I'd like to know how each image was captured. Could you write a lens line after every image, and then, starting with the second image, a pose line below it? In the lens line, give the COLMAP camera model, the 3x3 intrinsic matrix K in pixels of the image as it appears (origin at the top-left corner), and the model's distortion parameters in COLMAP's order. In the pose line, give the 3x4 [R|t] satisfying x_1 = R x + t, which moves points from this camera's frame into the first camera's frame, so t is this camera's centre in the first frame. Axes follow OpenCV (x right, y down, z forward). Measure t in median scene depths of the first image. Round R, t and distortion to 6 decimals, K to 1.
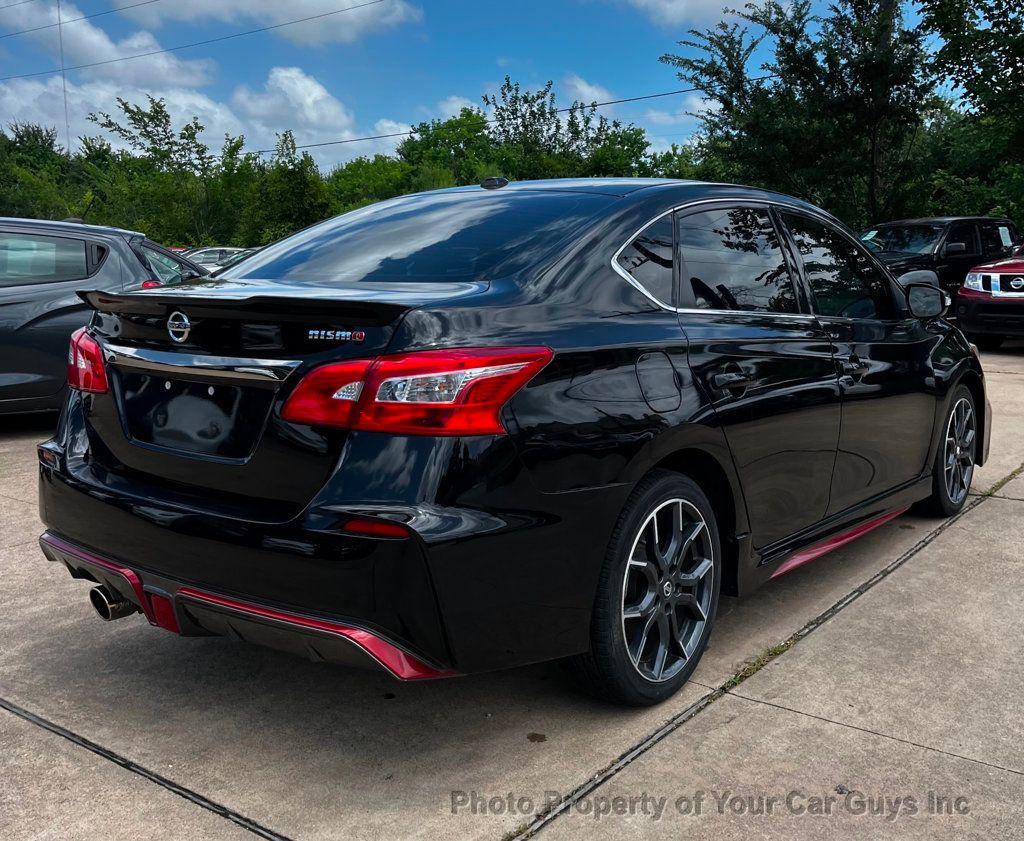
lens RADIAL K [[1037.3, 0, 537.2], [0, 1037.3, 419.2], [0, 0, 1]] dist [0.005490, 0.018612]
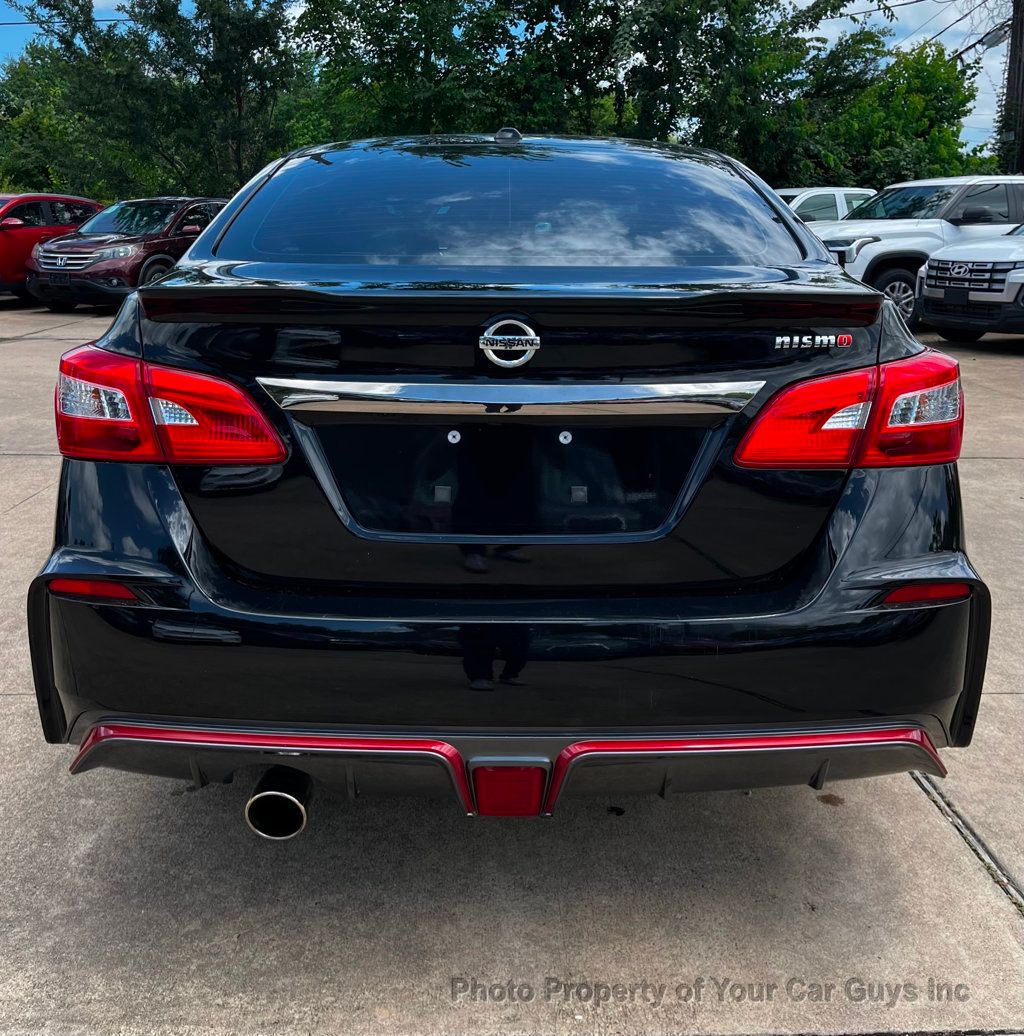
lens RADIAL K [[1068.4, 0, 511.7], [0, 1068.4, 432.3], [0, 0, 1]] dist [0.018807, 0.004058]
pose [[0.790584, -0.109857, 0.602419, -0.565262], [0.088305, 0.993946, 0.065369, -0.059084], [-0.605953, 0.001517, 0.795499, 0.367855]]
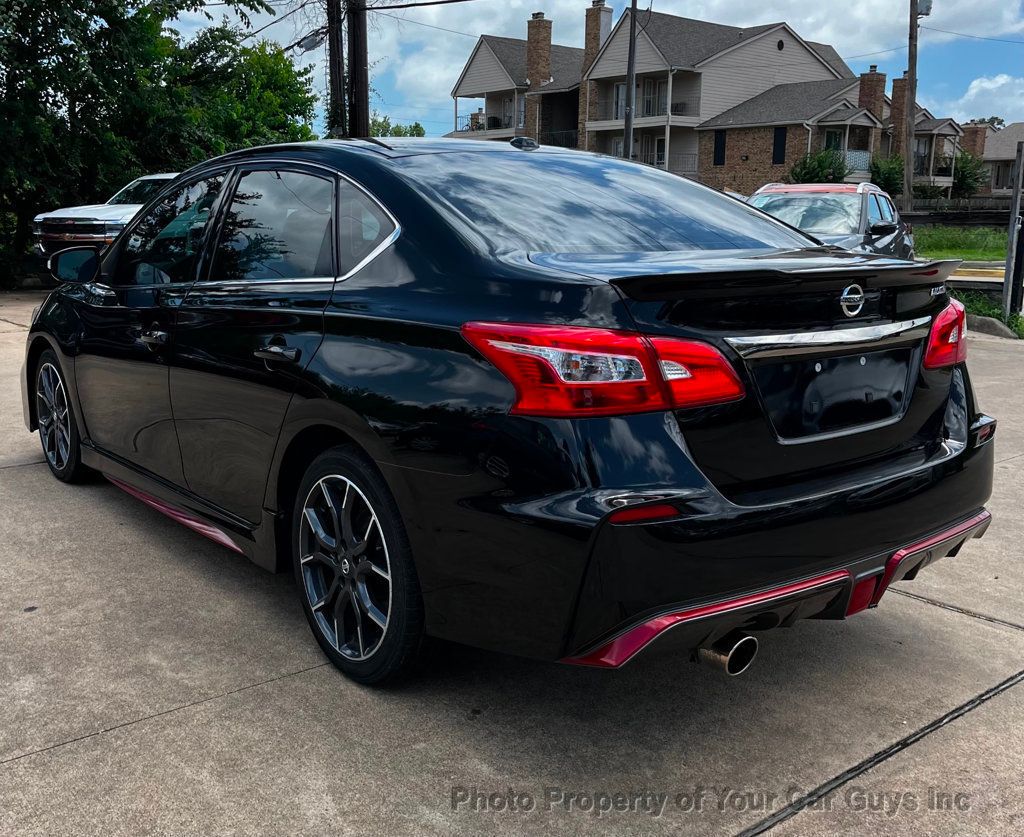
lens RADIAL K [[1021.9, 0, 515.7], [0, 1021.9, 440.9], [0, 0, 1]] dist [-0.006727, 0.085470]
pose [[0.250315, -0.210234, 0.945063, -1.020030], [0.145832, 0.973189, 0.177864, -0.133858], [-0.957118, 0.093299, 0.274262, 0.800459]]
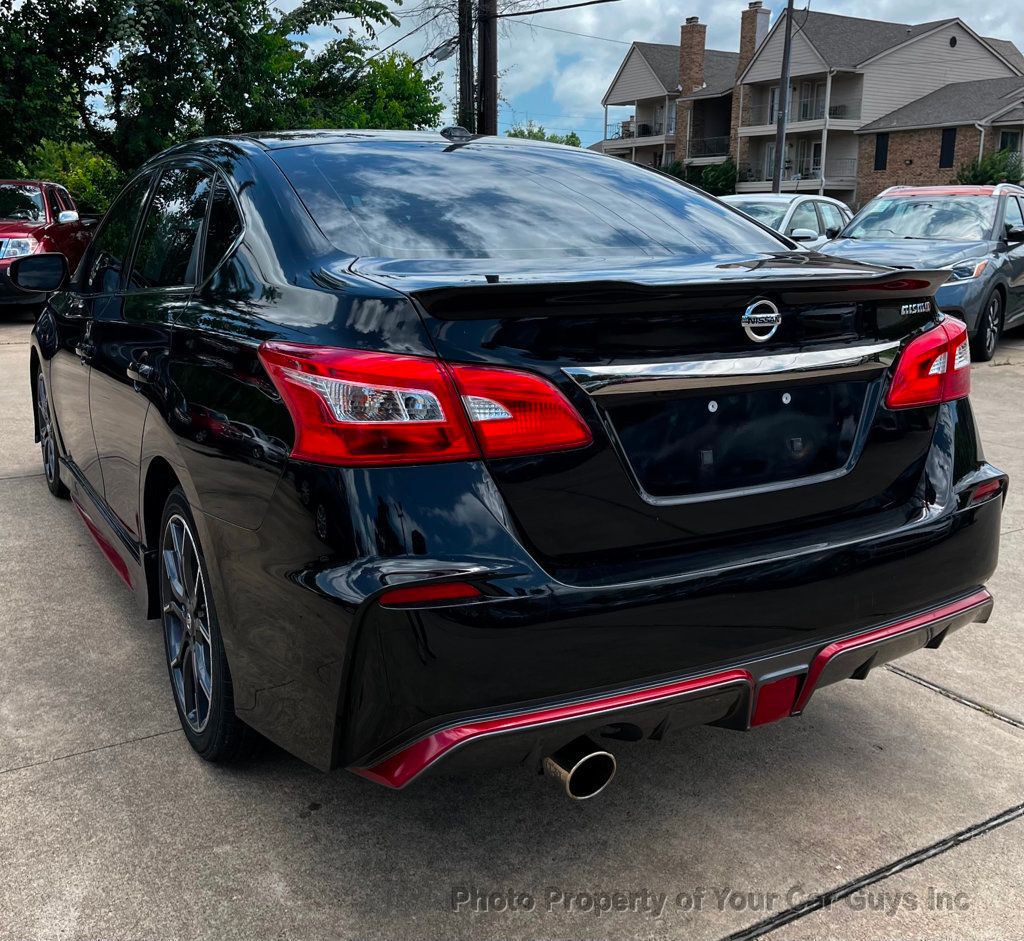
lens RADIAL K [[1024.5, 0, 506.4], [0, 1024.5, 438.7], [0, 0, 1]] dist [0.017890, 0.011657]
pose [[0.395319, -0.190633, 0.898544, -0.829308], [0.142630, 0.979101, 0.144973, -0.105495], [-0.907403, 0.070849, 0.414248, 0.661556]]
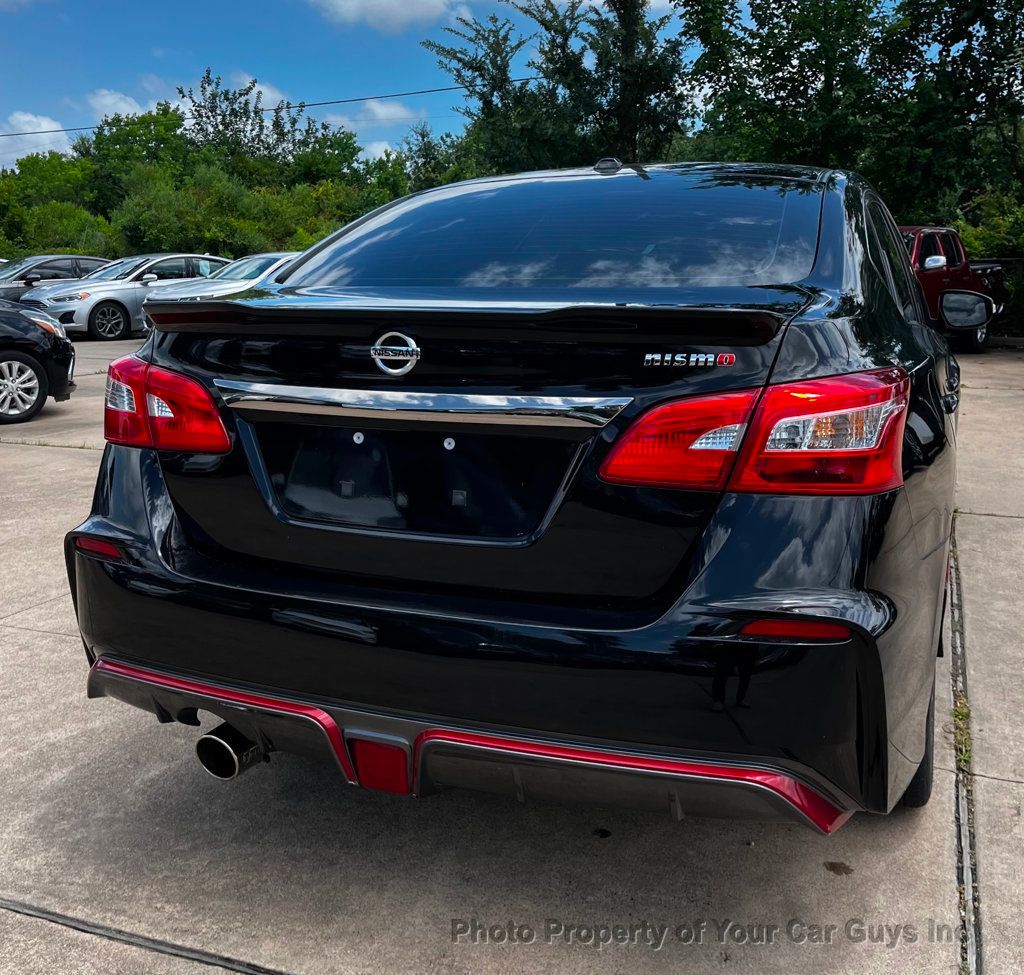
lens RADIAL K [[1089.7, 0, 510.9], [0, 1089.7, 445.7], [0, 0, 1]] dist [0.032397, -0.035679]
pose [[0.966002, -0.043586, 0.254835, -0.349390], [0.042609, 0.999048, 0.009357, -0.023735], [-0.255001, 0.001820, 0.966939, 0.211371]]
